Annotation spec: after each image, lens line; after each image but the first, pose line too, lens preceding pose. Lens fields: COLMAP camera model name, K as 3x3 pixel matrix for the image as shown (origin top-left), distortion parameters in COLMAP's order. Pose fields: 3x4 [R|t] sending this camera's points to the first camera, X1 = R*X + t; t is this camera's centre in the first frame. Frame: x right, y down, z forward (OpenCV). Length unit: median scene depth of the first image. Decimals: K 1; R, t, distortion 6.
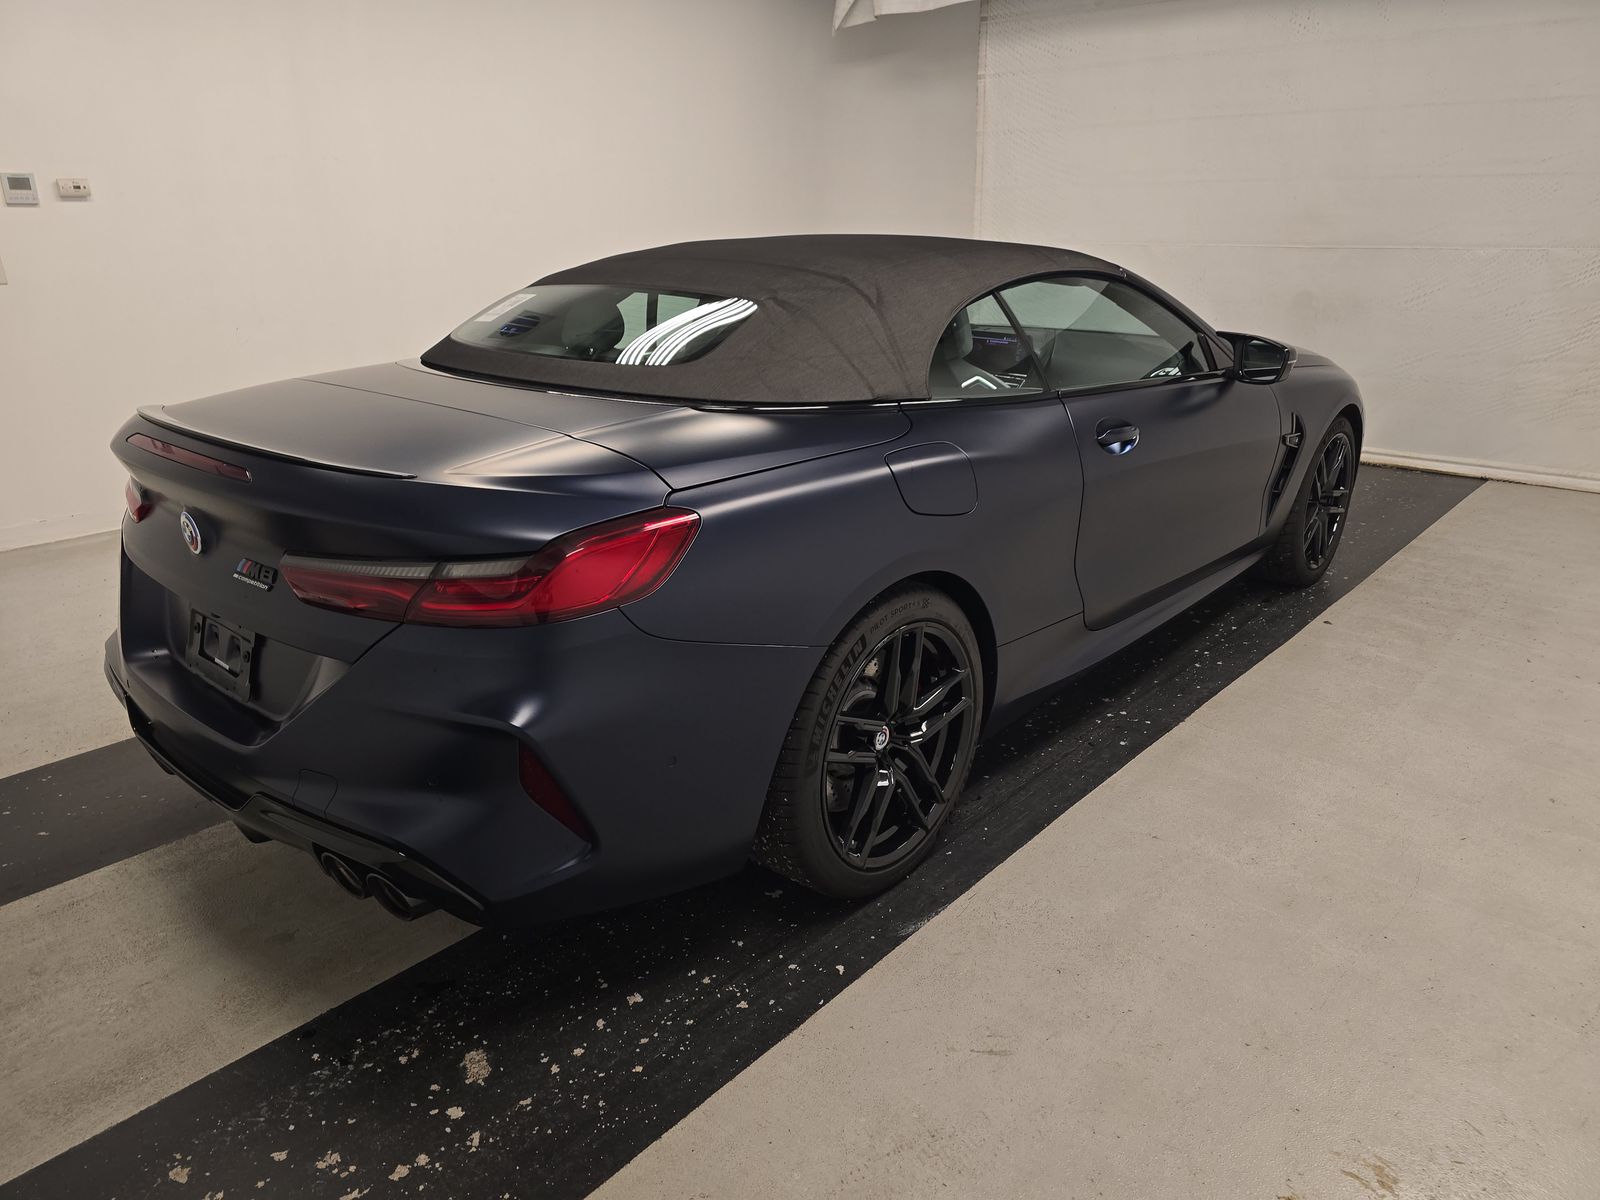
lens RADIAL K [[1075.8, 0, 785.6], [0, 1075.8, 598.5], [0, 0, 1]] dist [-0.018203, -0.002237]
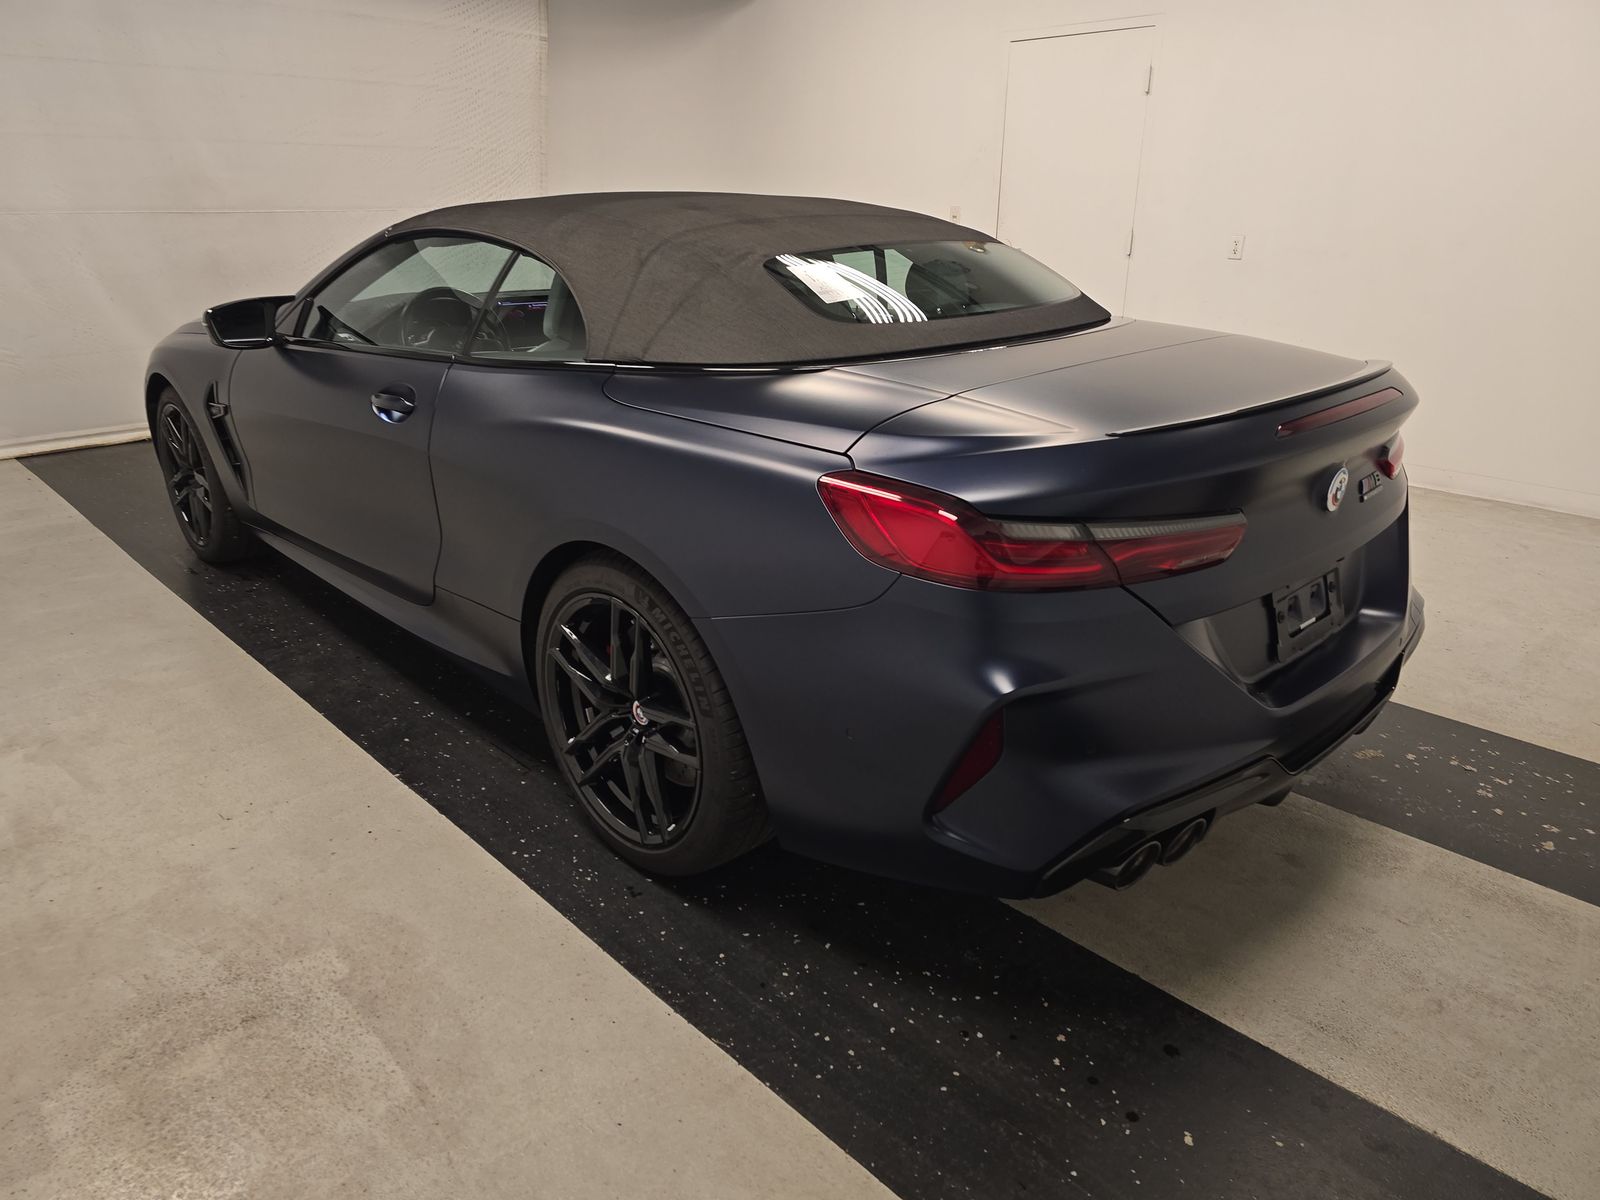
lens RADIAL K [[1075.8, 0, 785.6], [0, 1075.8, 598.5], [0, 0, 1]] dist [-0.018203, -0.002237]
pose [[0.090813, -0.339365, 0.936261, -1.479174], [0.312221, 0.902448, 0.296825, -0.400782], [-0.945659, 0.265365, 0.187911, 1.257522]]
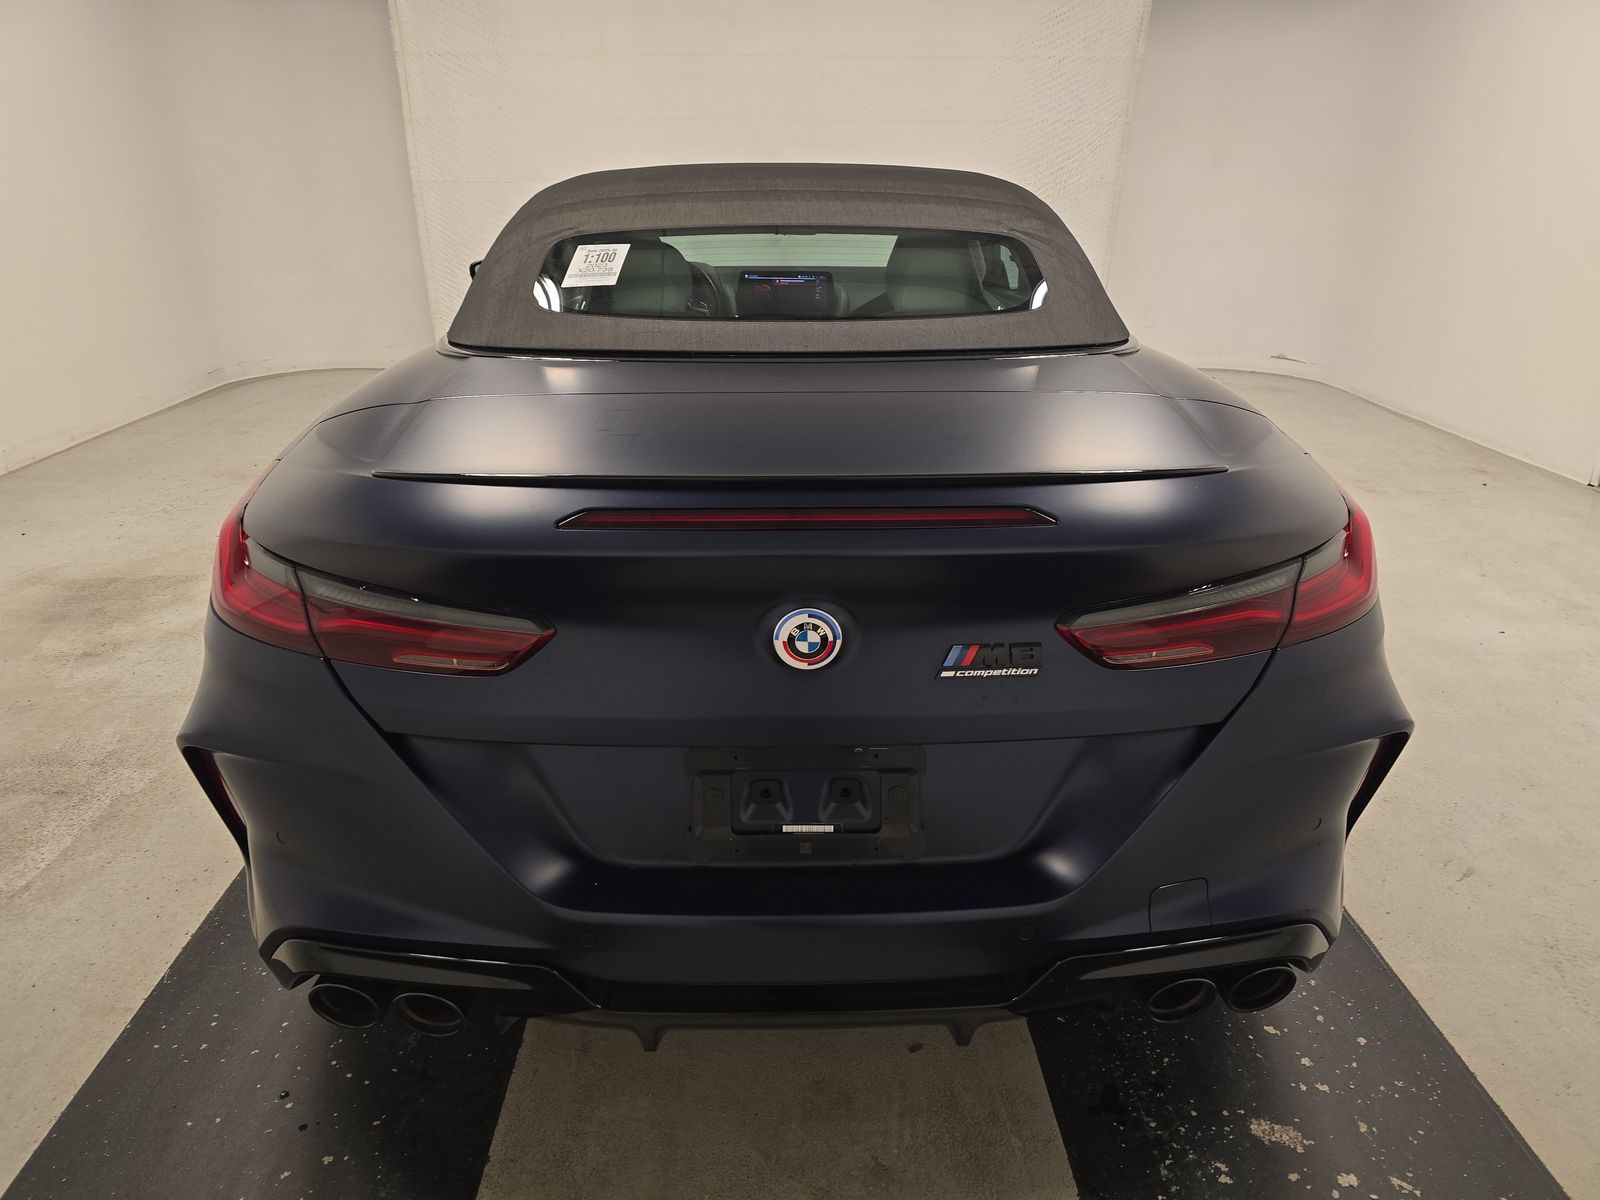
lens RADIAL K [[1075.8, 0, 785.6], [0, 1075.8, 598.5], [0, 0, 1]] dist [-0.018203, -0.002237]
pose [[0.734824, -0.245000, 0.632463, -0.908279], [0.213773, 0.968613, 0.126845, -0.155611], [-0.643689, 0.041995, 0.764134, 0.518435]]
